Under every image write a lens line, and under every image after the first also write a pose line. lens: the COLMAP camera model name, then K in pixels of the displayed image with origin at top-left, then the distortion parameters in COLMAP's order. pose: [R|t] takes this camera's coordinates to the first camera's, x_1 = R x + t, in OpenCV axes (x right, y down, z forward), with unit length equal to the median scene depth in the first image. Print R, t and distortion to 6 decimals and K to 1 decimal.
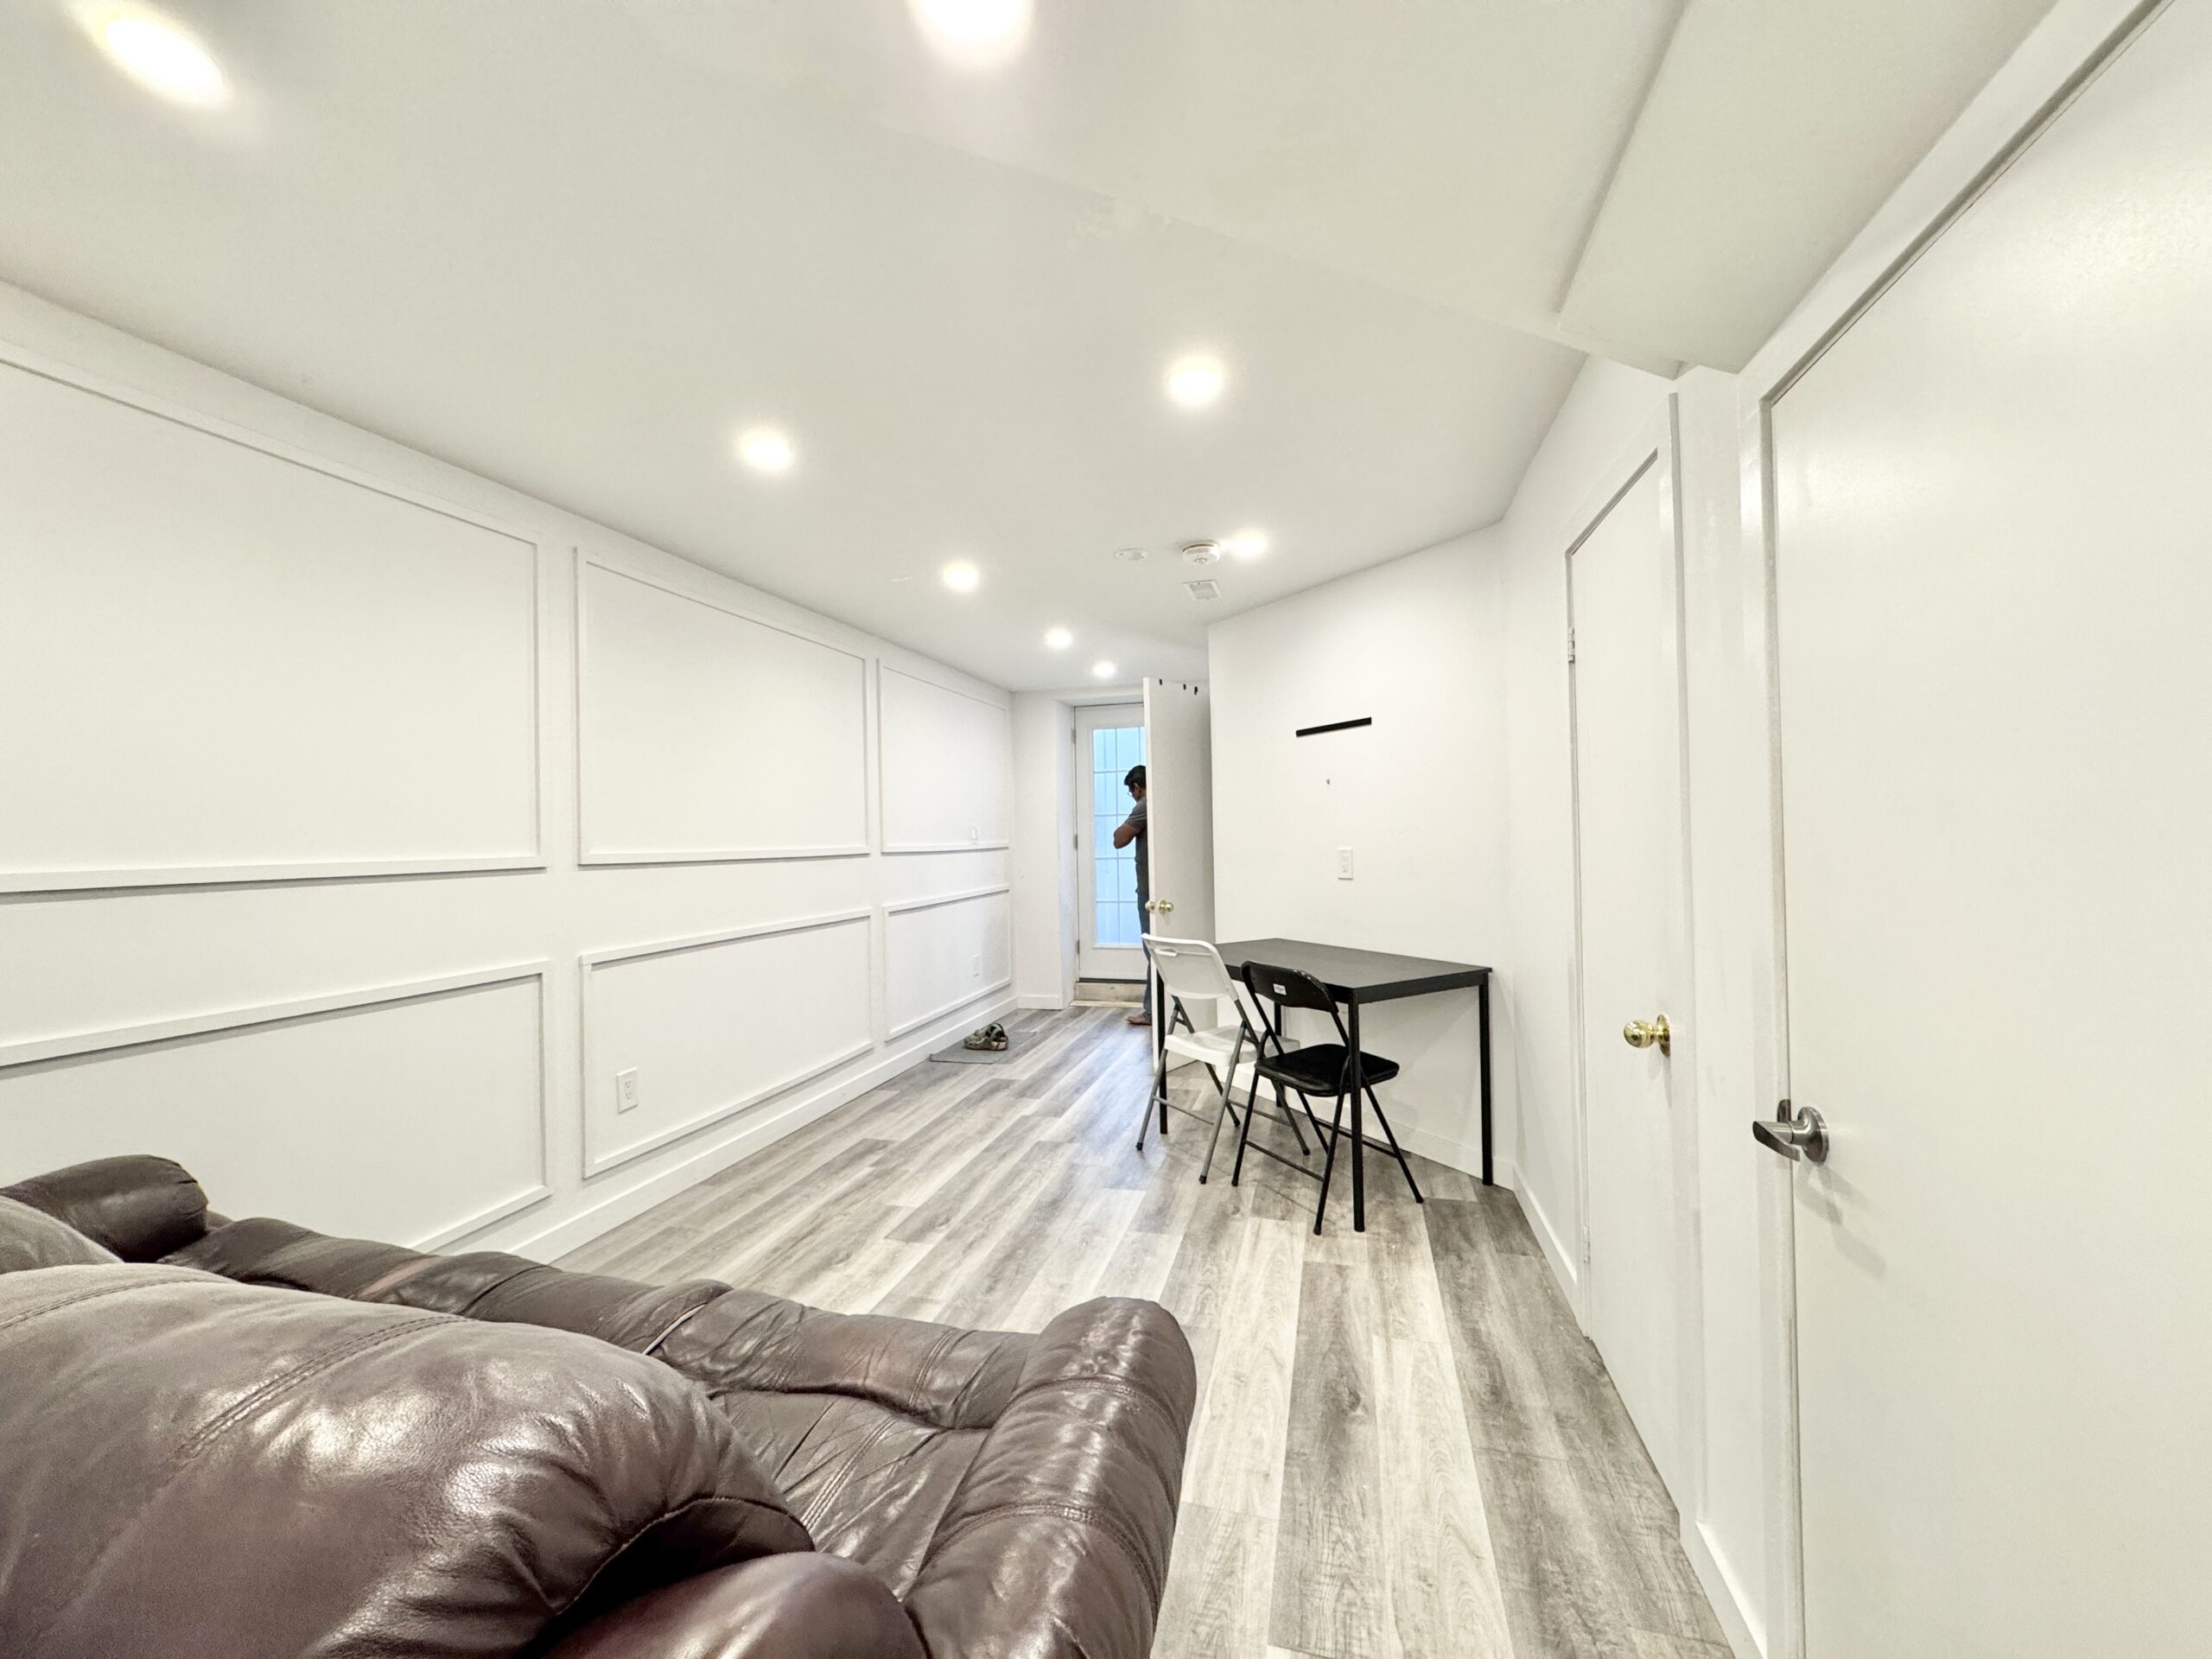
lens RADIAL K [[879.7, 0, 1113.3], [0, 879.7, 833.5], [0, 0, 1]] dist [0.002548, 0.000174]
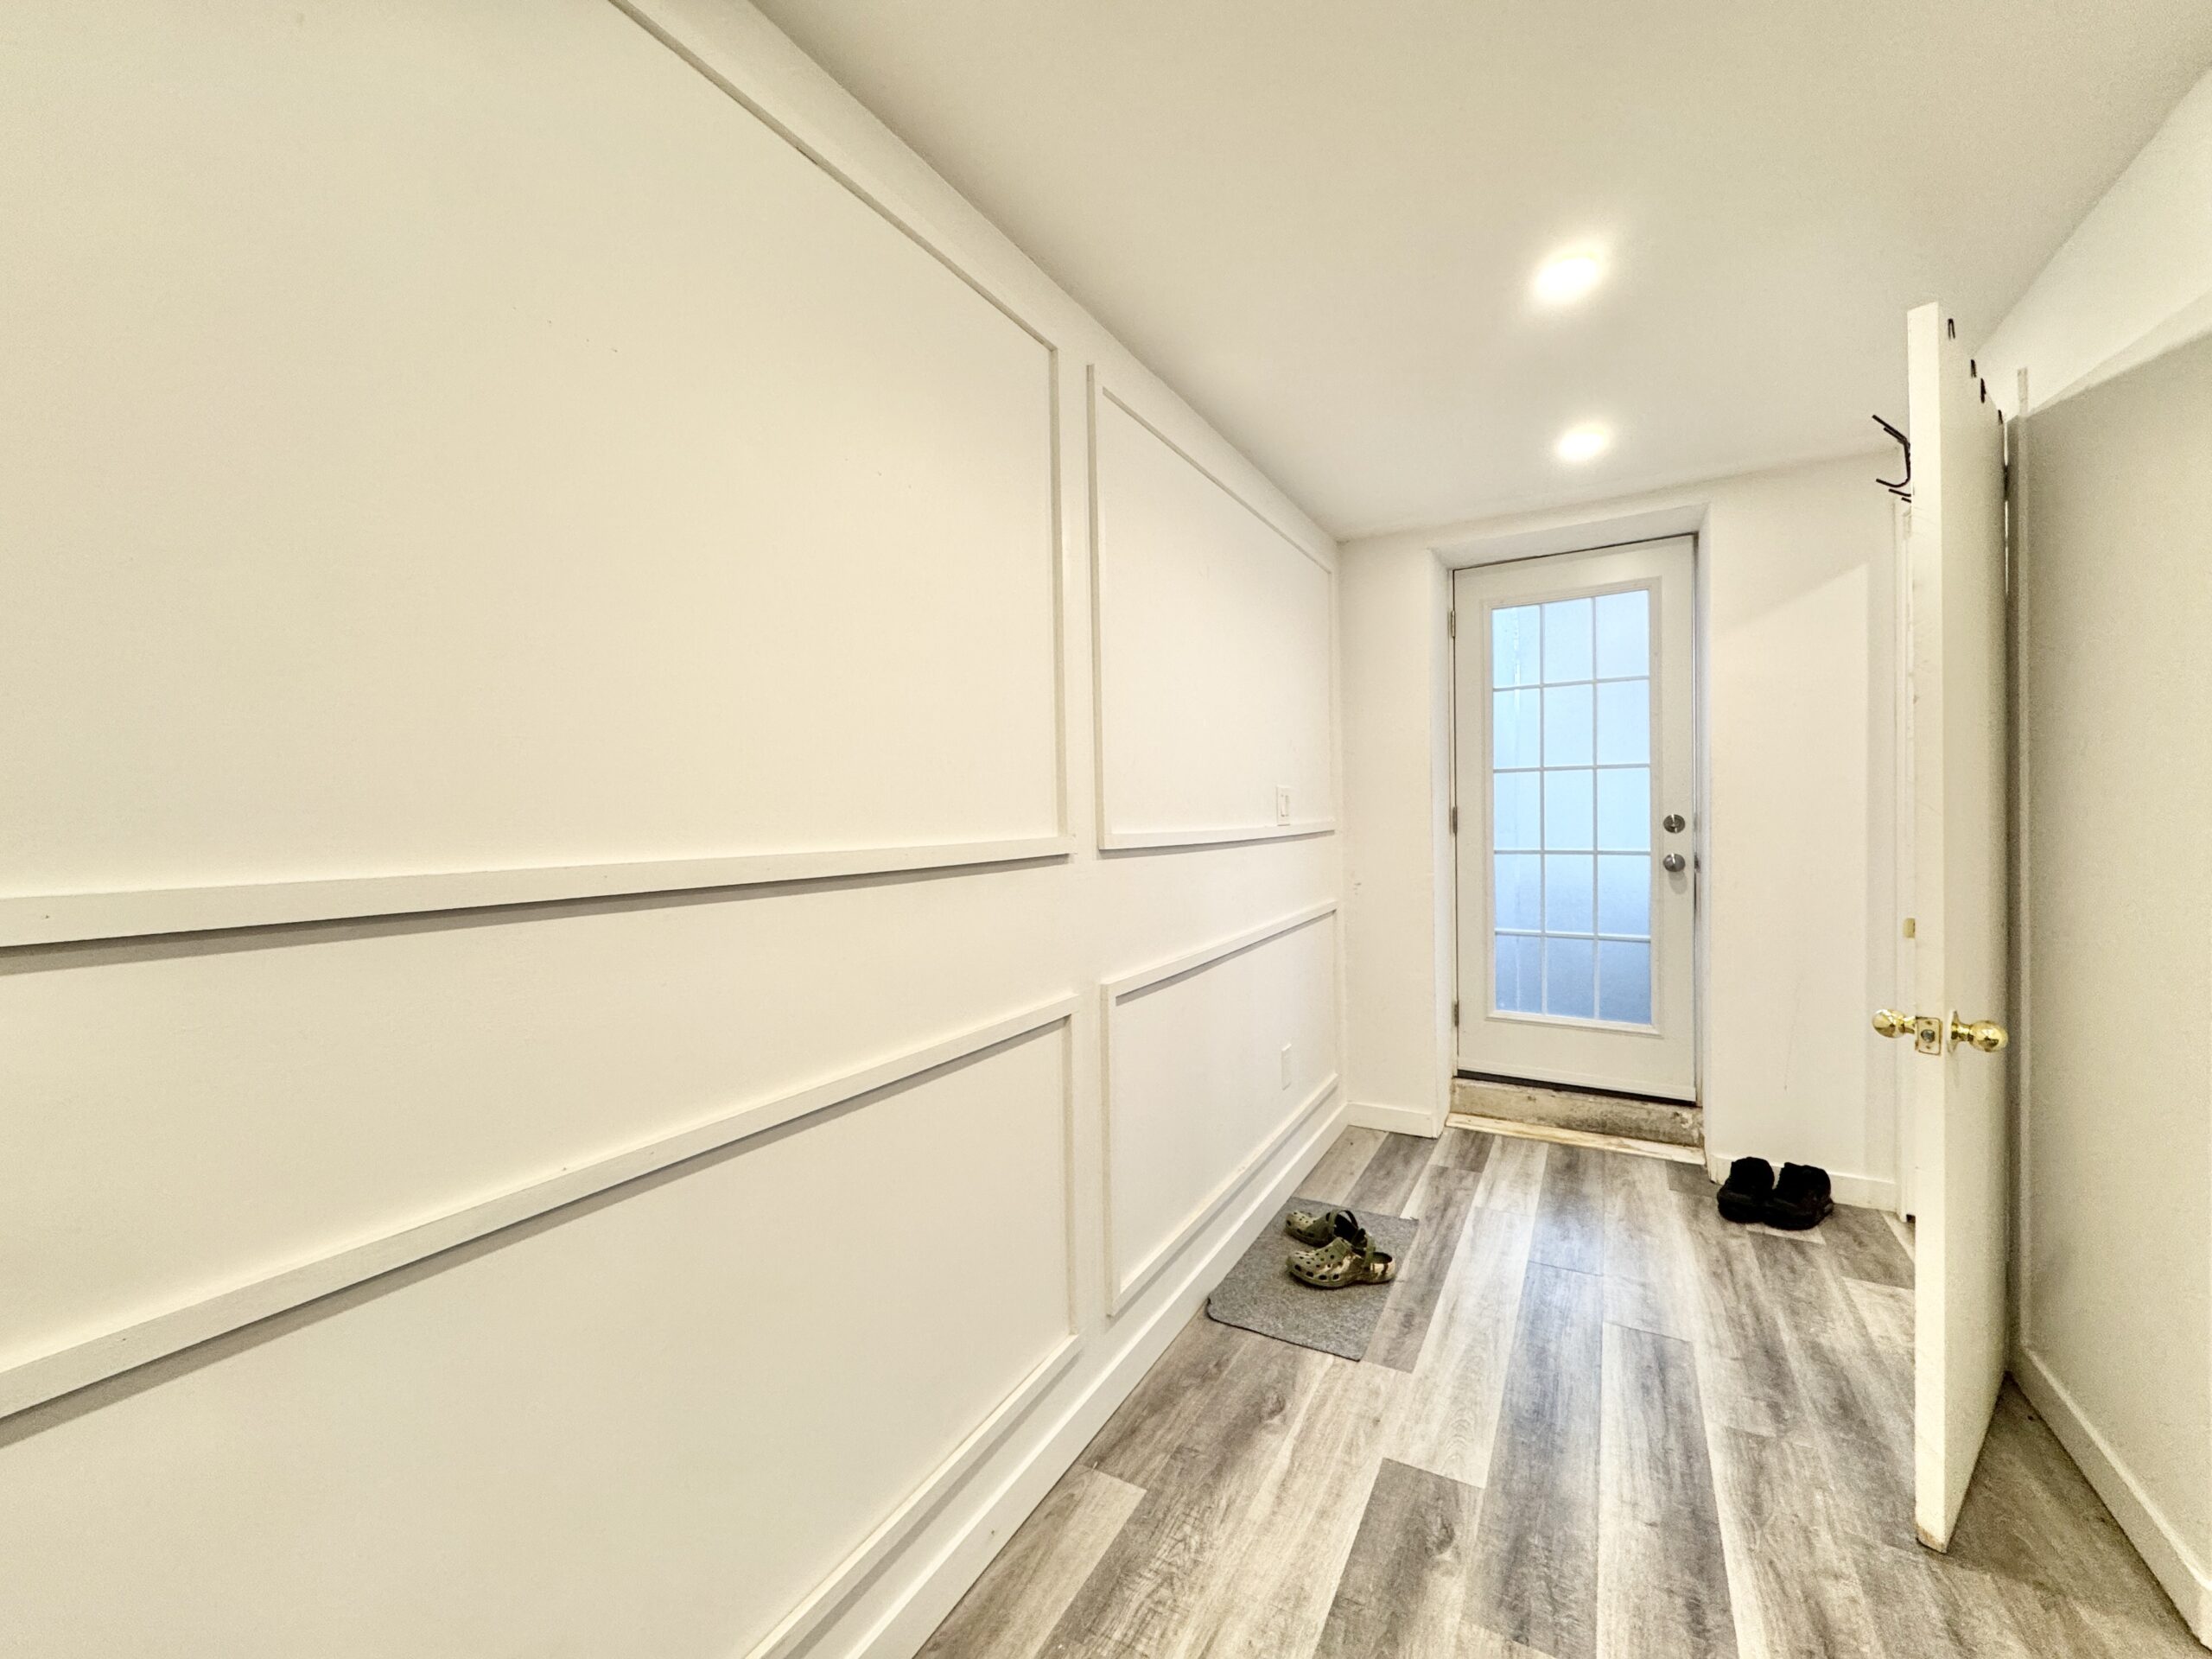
lens RADIAL K [[879.7, 0, 1107.6], [0, 879.7, 823.1], [0, 0, 1]] dist [0.002548, 0.000174]
pose [[0.964158, 0.003869, -0.265299, -0.150442], [0.000970, 0.999836, 0.018108, 0.001609], [0.265326, -0.017717, 0.963996, 0.602946]]
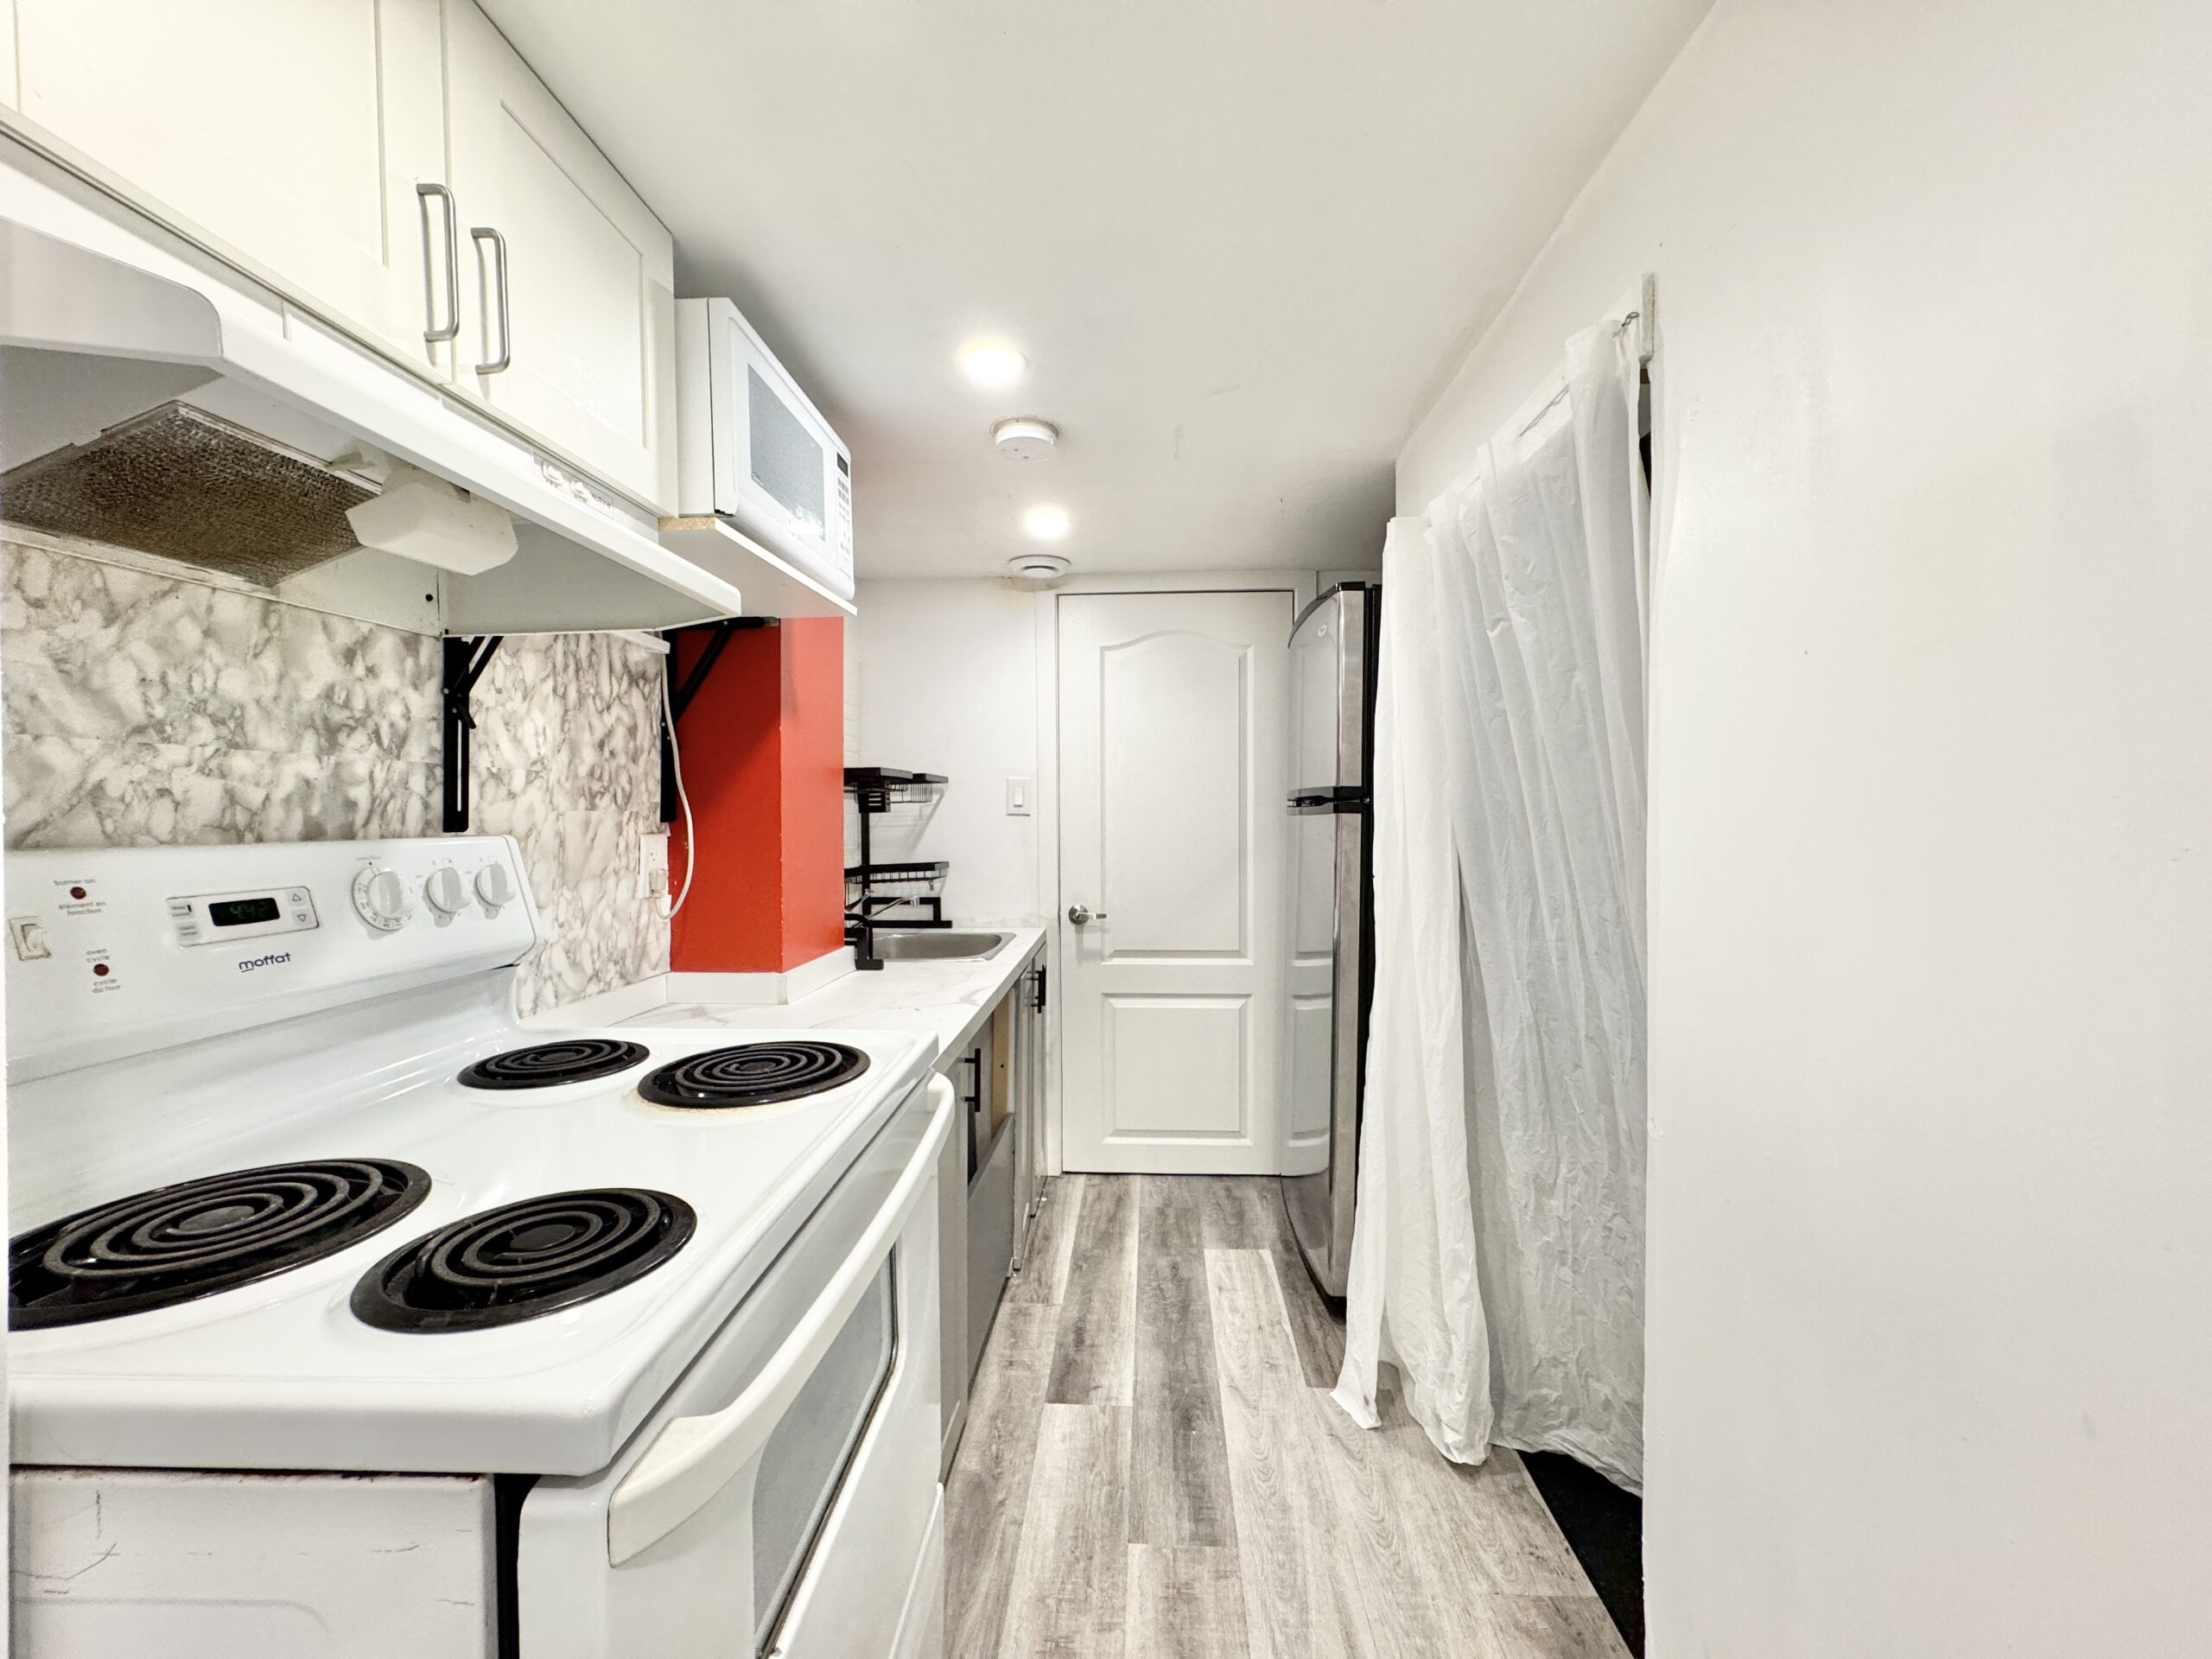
lens RADIAL K [[879.7, 0, 1110.0], [0, 879.7, 831.2], [0, 0, 1]] dist [0.002548, 0.000174]
pose [[-0.979412, 0.028022, -0.199915, 0.034120], [0.024850, 0.999523, 0.018356, 0.009154], [0.200334, 0.013010, -0.979641, 1.392889]]
